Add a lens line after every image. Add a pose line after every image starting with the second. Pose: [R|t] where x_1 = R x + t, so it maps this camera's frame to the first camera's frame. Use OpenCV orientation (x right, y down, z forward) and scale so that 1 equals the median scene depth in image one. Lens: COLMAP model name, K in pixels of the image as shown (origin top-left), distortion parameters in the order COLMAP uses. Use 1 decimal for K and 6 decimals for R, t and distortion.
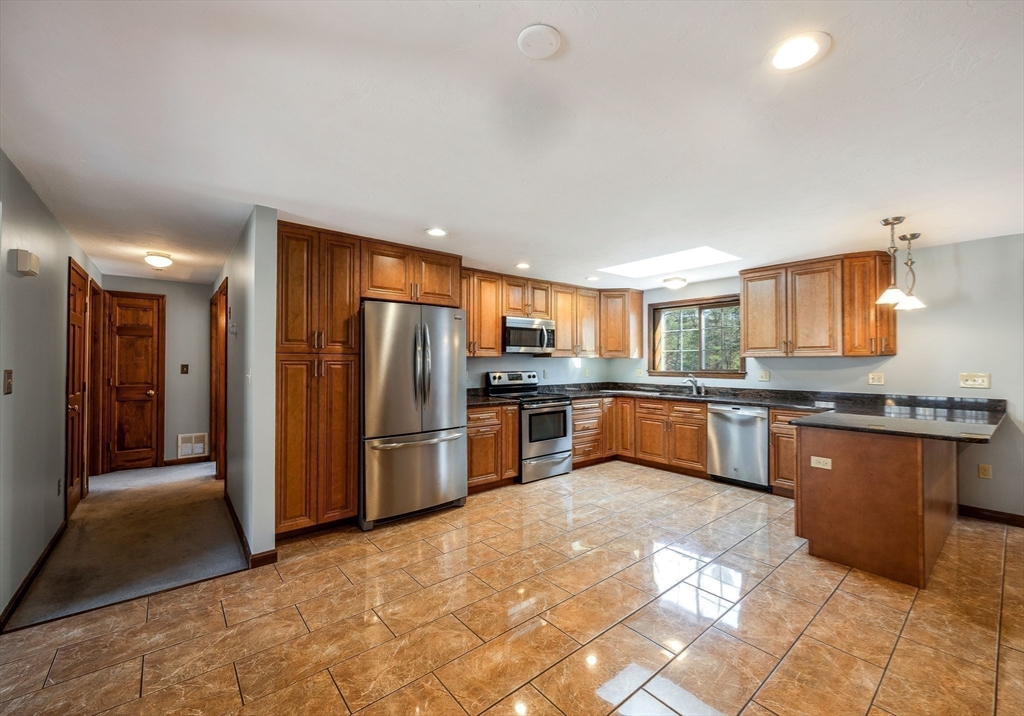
lens RADIAL K [[416.3, 0, 513.9], [0, 416.3, 362.2], [0, 0, 1]] dist [-0.000250, 0.000611]
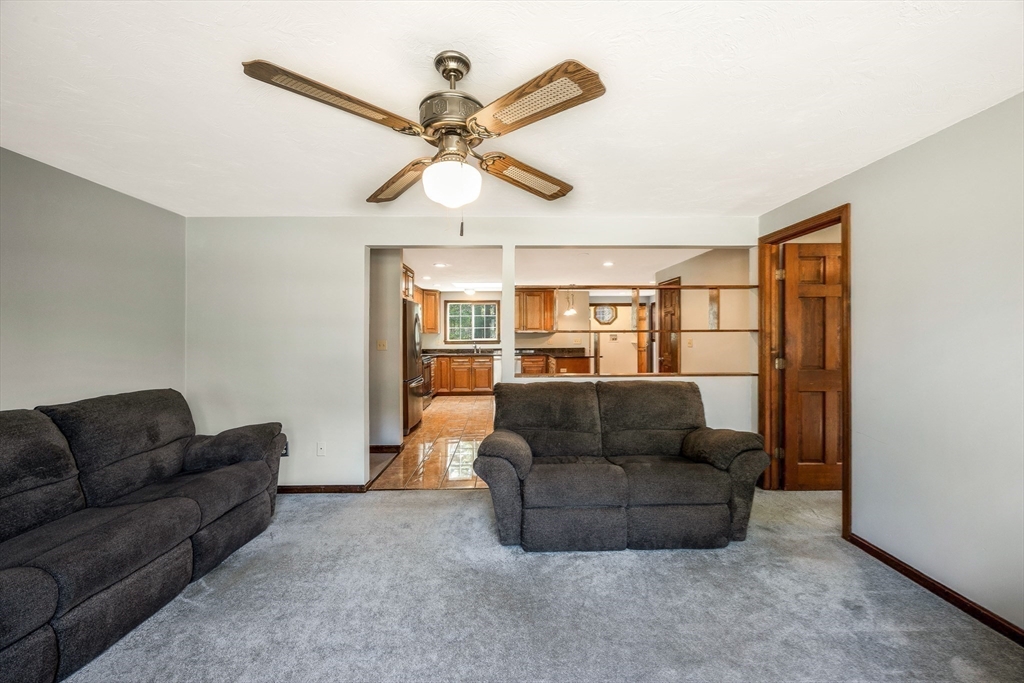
lens RADIAL K [[390.6, 0, 519.9], [0, 390.6, 337.0], [0, 0, 1]] dist [-0.002512, -0.000014]
pose [[0.608875, -0.006147, 0.793243, -0.907461], [0.008464, 0.999963, 0.001252, 0.007034], [-0.793221, 0.005952, 0.608905, -0.223502]]
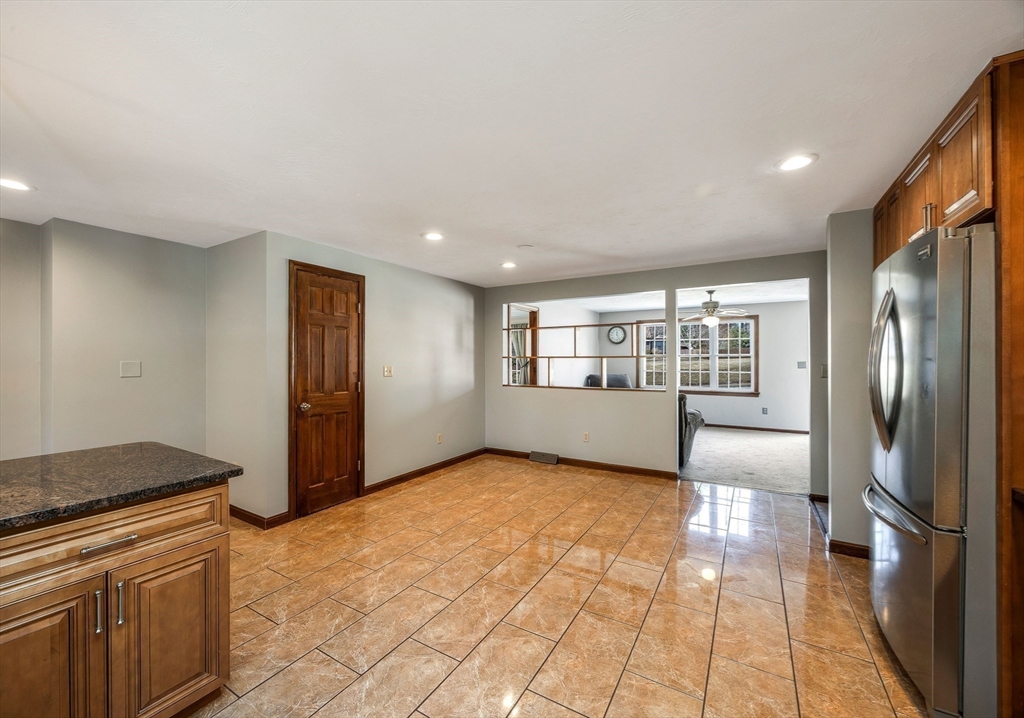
lens RADIAL K [[416.6, 0, 507.7], [0, 416.6, 358.6], [0, 0, 1]] dist [0.002159, 0.000131]
pose [[-0.941073, 0.002255, -0.338197, 0.318870], [0.000931, 0.999991, 0.004077, -0.004108], [0.338203, 0.003522, -0.941067, 1.009874]]
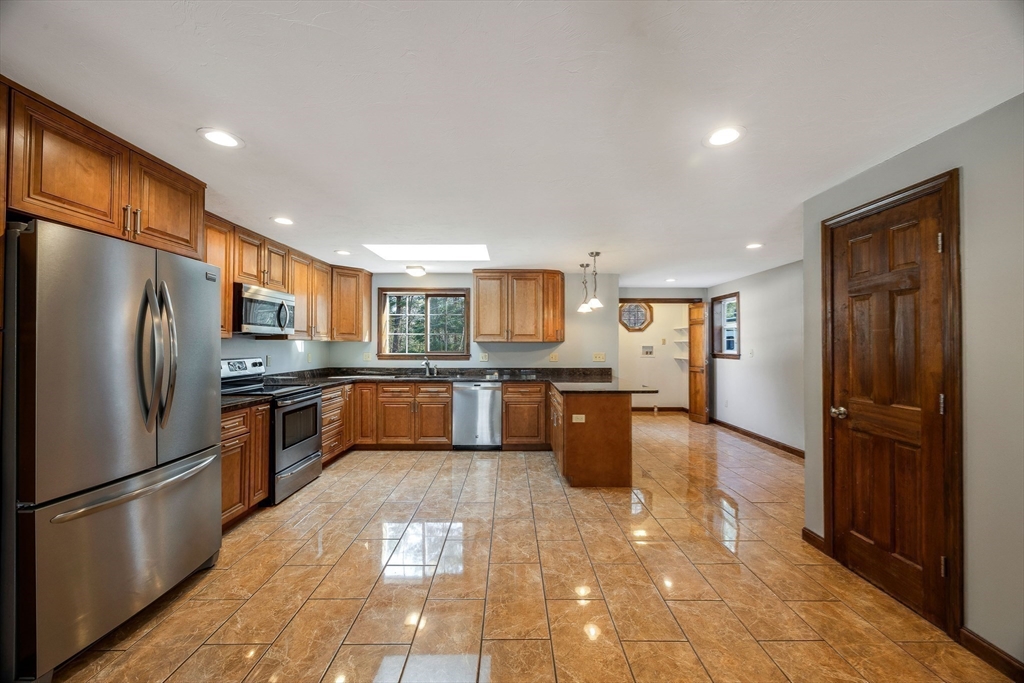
lens RADIAL K [[390.6, 0, 510.4], [0, 390.6, 343.5], [0, 0, 1]] dist [-0.002512, -0.000014]
pose [[0.636770, 0.004651, 0.771040, -0.245819], [-0.000969, 0.999986, -0.005232, -0.001435], [-0.771054, 0.002585, 0.636765, 0.202170]]
